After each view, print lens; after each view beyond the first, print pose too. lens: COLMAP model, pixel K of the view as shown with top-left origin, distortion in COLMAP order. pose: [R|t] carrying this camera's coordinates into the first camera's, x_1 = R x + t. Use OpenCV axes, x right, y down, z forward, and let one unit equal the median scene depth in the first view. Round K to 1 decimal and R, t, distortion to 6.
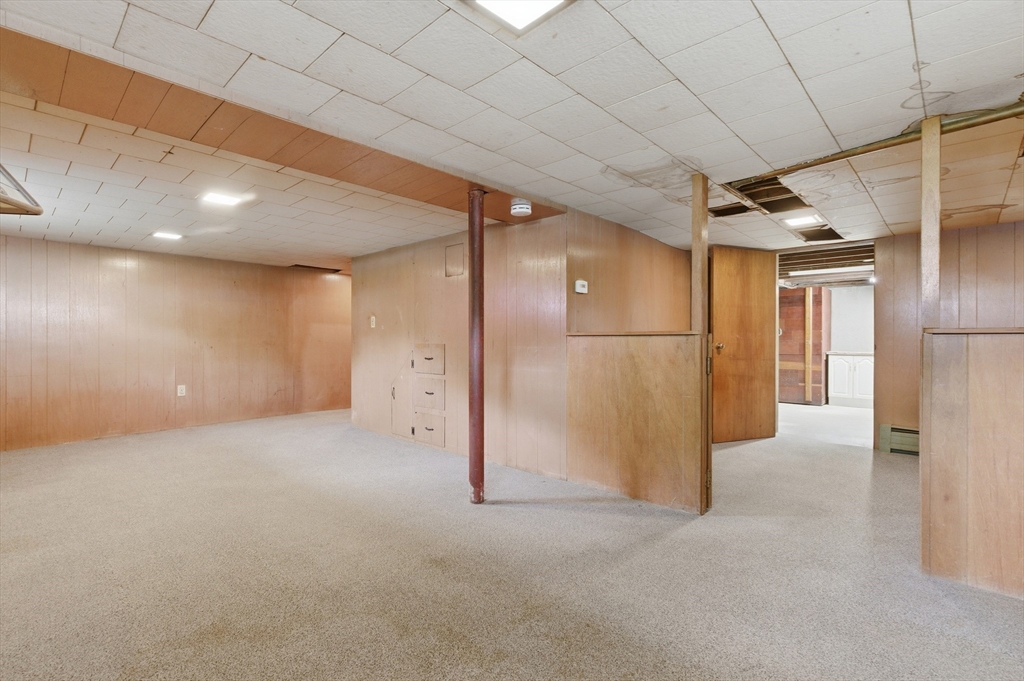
lens RADIAL K [[484.7, 0, 508.5], [0, 484.7, 338.8], [0, 0, 1]] dist [-0.001138, -0.001259]
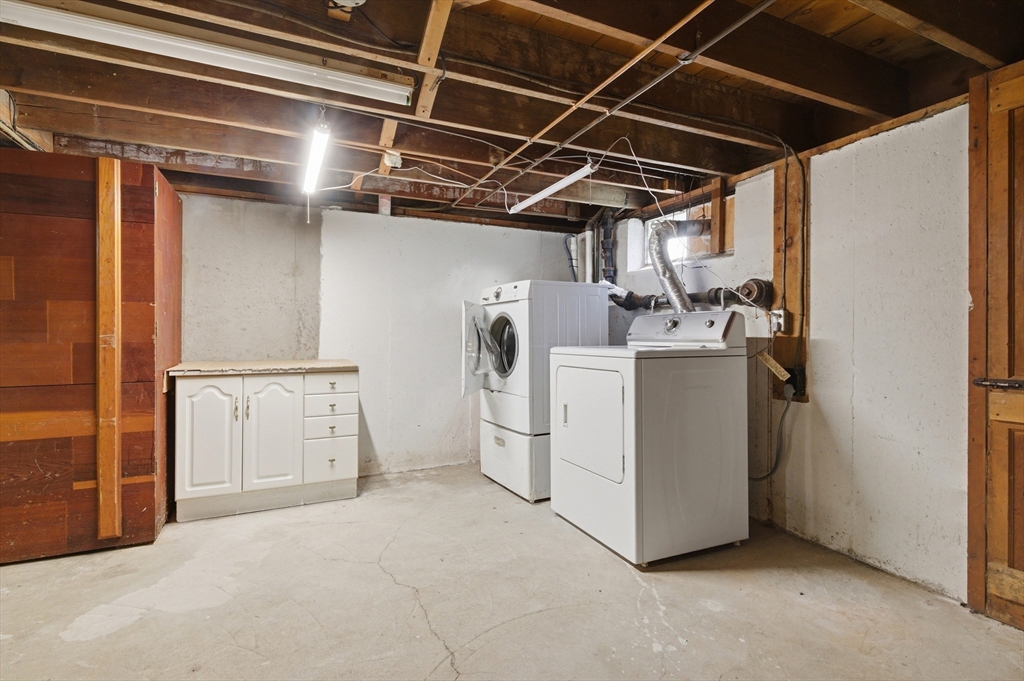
lens RADIAL K [[484.7, 0, 507.6], [0, 484.7, 337.0], [0, 0, 1]] dist [-0.001138, -0.001259]
pose [[0.368015, -0.005042, 0.929806, 0.431394], [0.002330, 0.999987, 0.004501, 0.003377], [-0.929817, 0.000510, 0.368022, 0.658938]]
